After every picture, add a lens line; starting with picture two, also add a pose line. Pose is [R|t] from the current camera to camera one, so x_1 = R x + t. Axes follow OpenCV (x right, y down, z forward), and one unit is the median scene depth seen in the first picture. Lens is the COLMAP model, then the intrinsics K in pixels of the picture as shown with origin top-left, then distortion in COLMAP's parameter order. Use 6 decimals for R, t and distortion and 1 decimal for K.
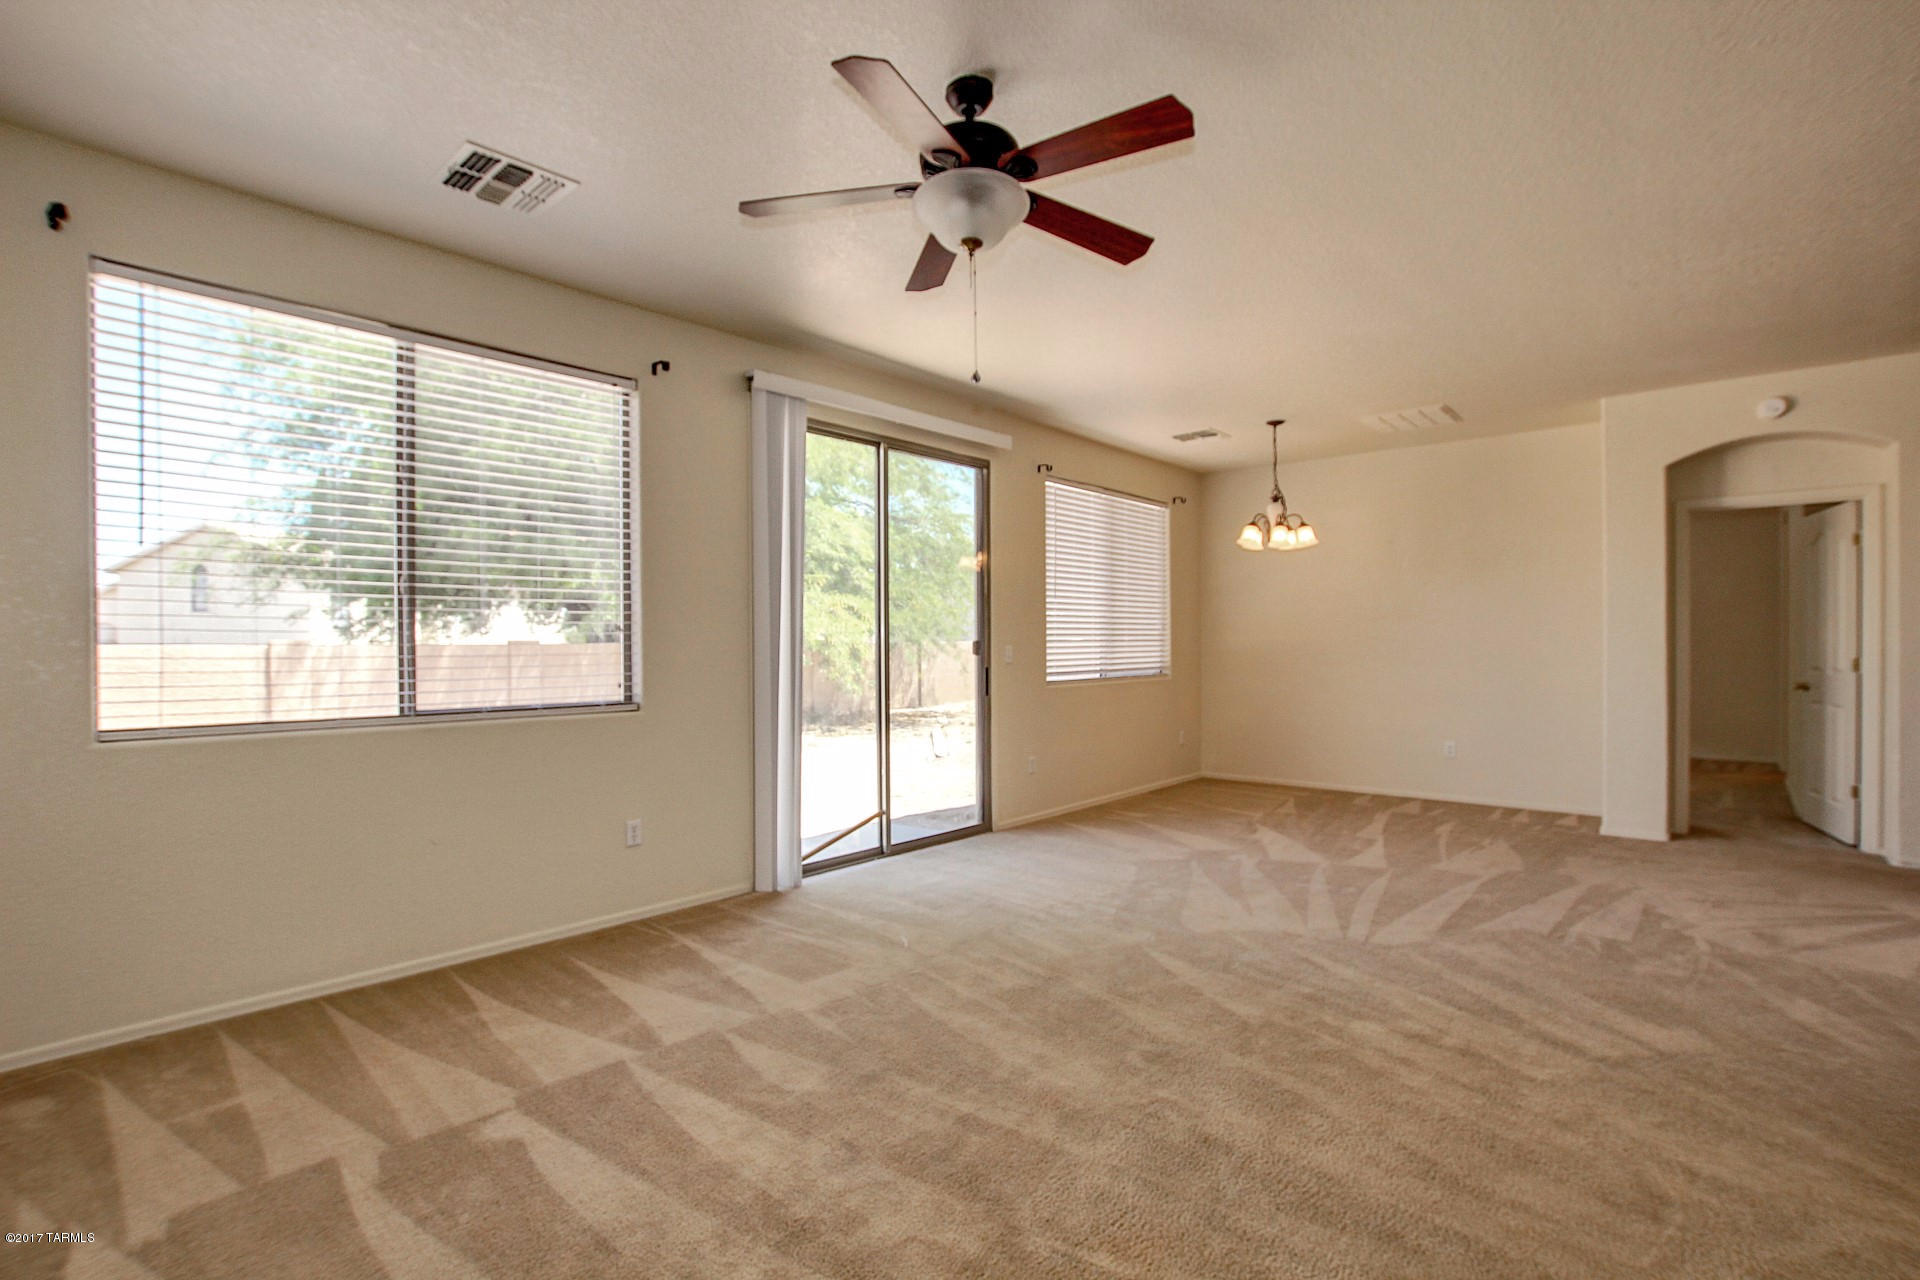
lens RADIAL K [[902.0, 0, 970.4], [0, 902.0, 632.3], [0, 0, 1]] dist [-0.025043, -0.000698]
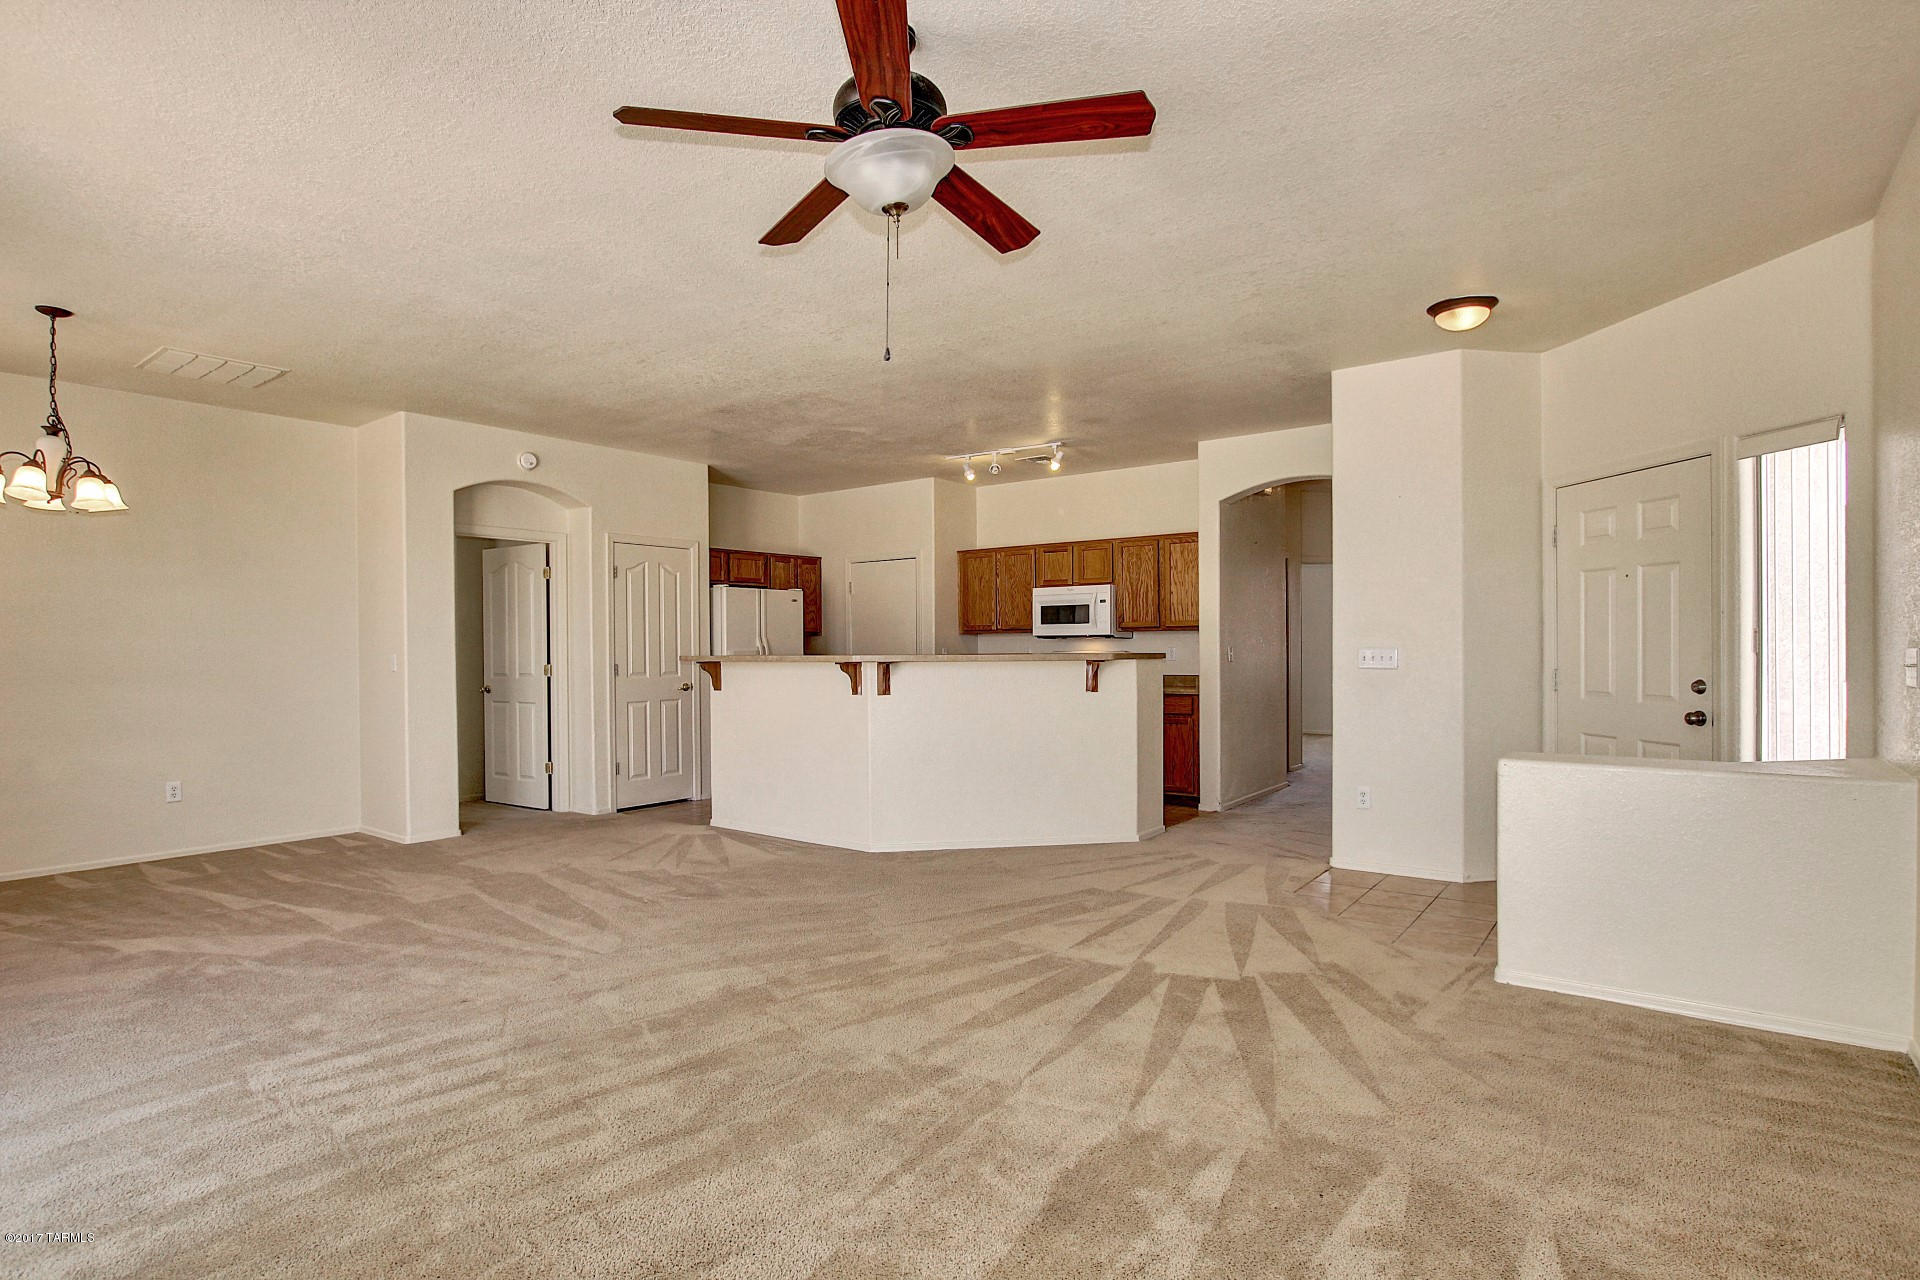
lens RADIAL K [[992.8, 0, 973.5], [0, 992.8, 641.0], [0, 0, 1]] dist [-0.022073, 0.000836]
pose [[-0.086801, 0.011037, 0.996165, -0.428370], [-0.008736, 0.999892, -0.011840, 0.004448], [-0.996187, -0.009730, -0.086695, 0.431158]]
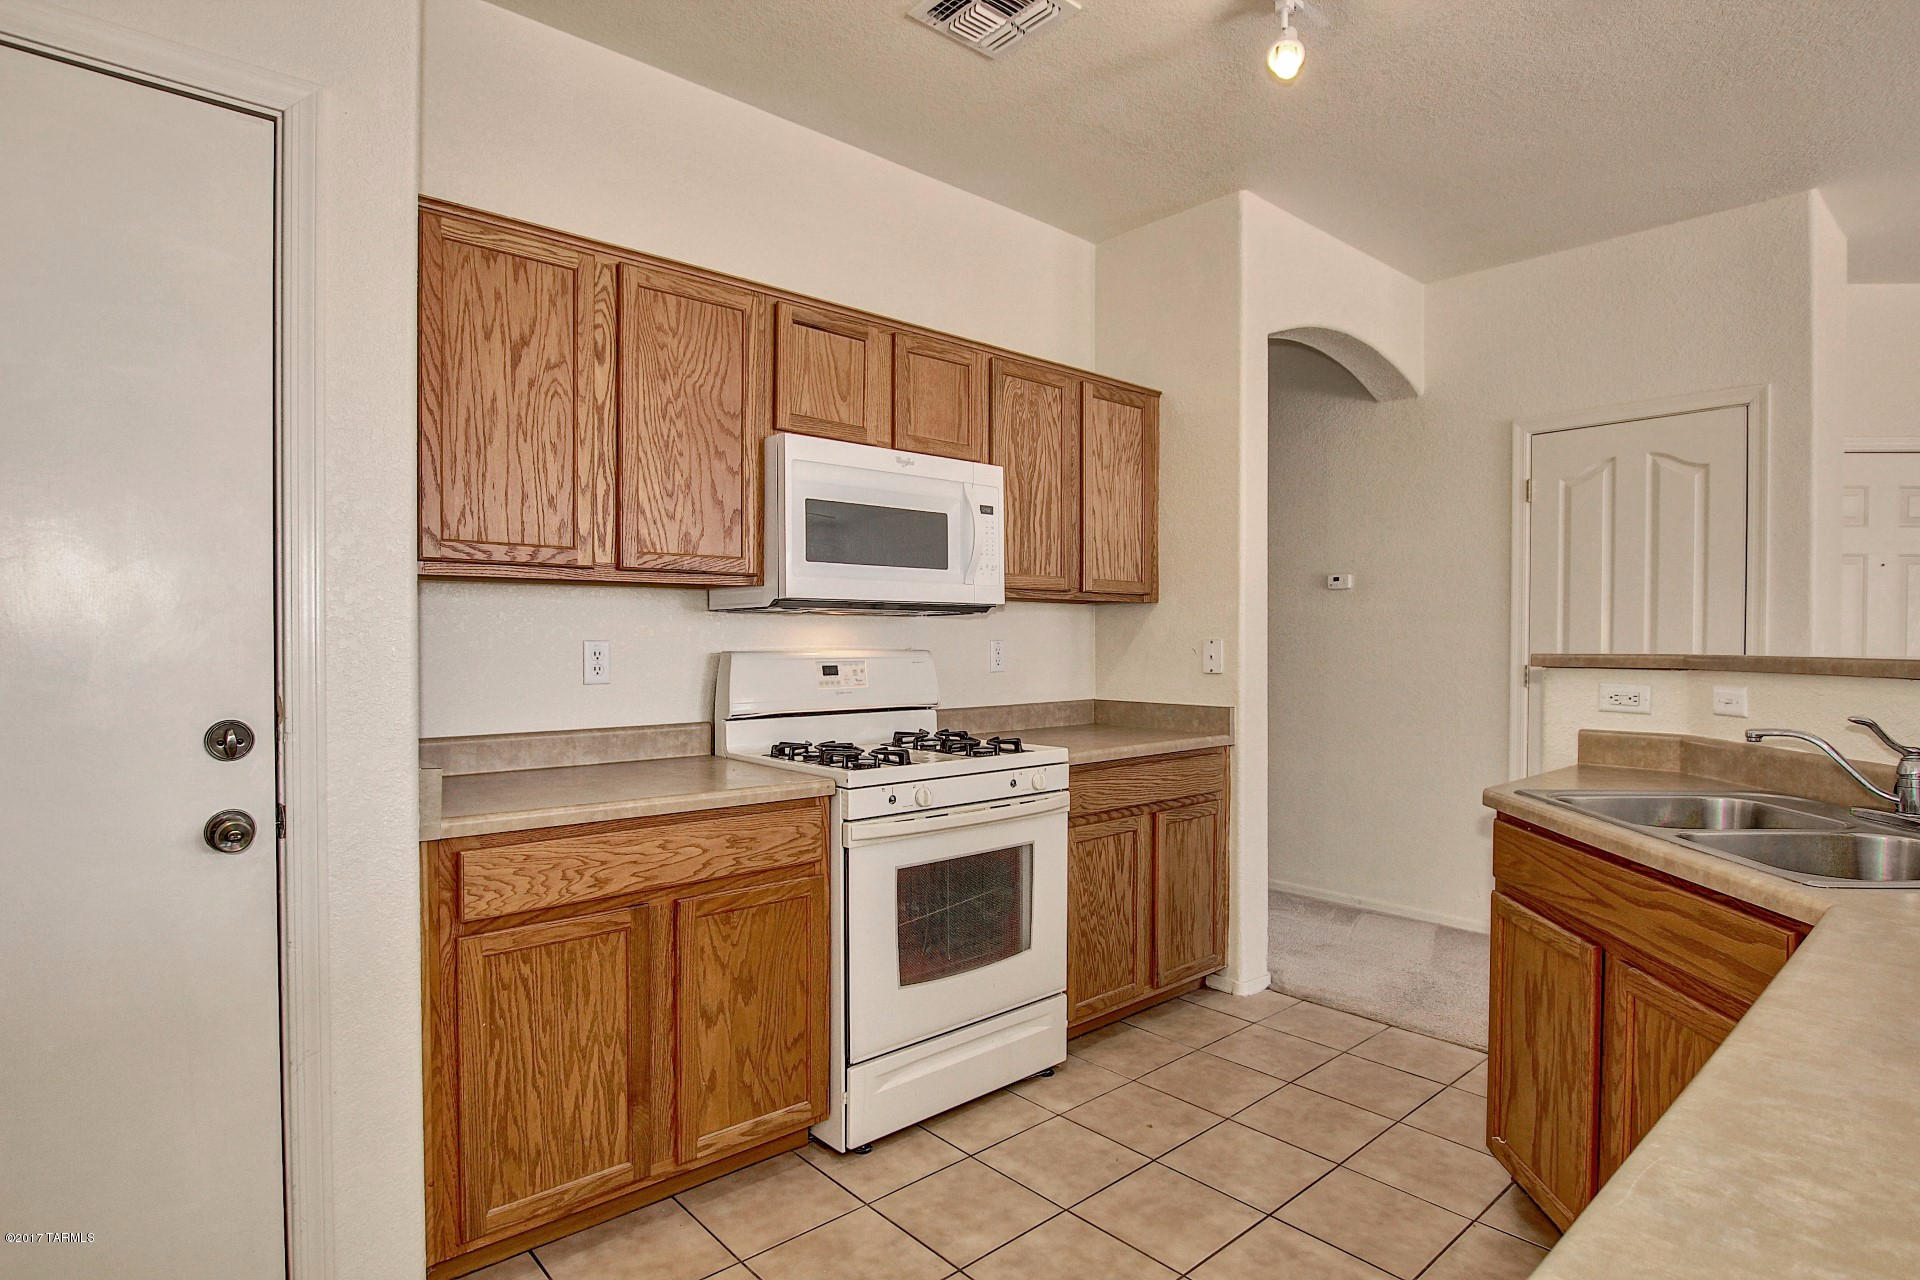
lens RADIAL K [[992.8, 0, 972.1], [0, 992.8, 656.7], [0, 0, 1]] dist [-0.022073, 0.000836]
pose [[-0.992628, 0.001207, 0.121196, 0.898336], [0.001211, 0.999999, -0.000042, 0.004270], [-0.121196, 0.000105, -0.992629, 0.626890]]
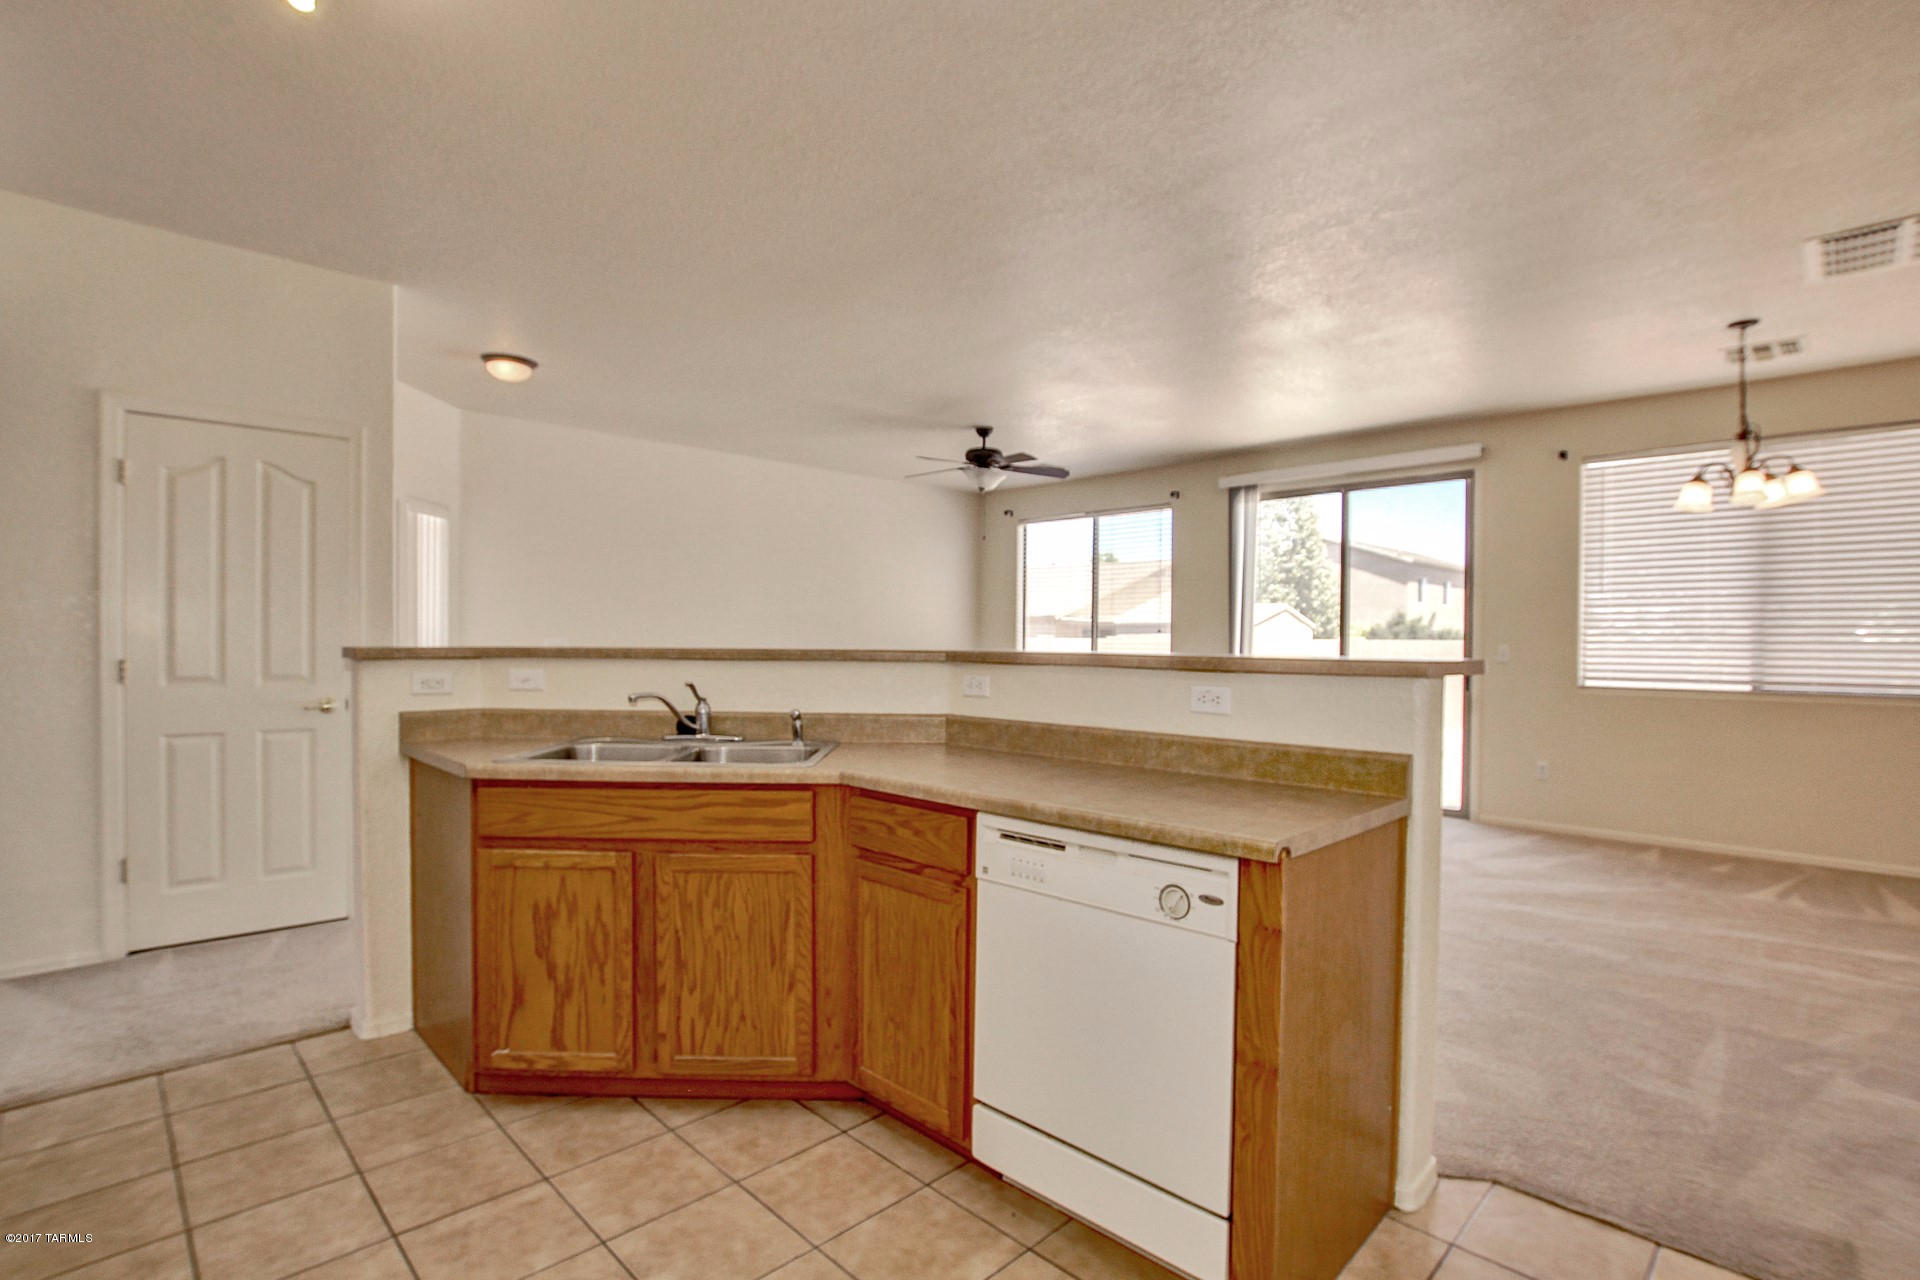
lens RADIAL K [[902.0, 0, 961.8], [0, 902.0, 644.1], [0, 0, 1]] dist [-0.025043, -0.000698]
pose [[-0.074163, 0.009815, -0.997198, 1.123516], [0.007625, 0.999928, 0.009275, -0.000328], [0.997217, -0.006916, -0.074233, 0.481047]]
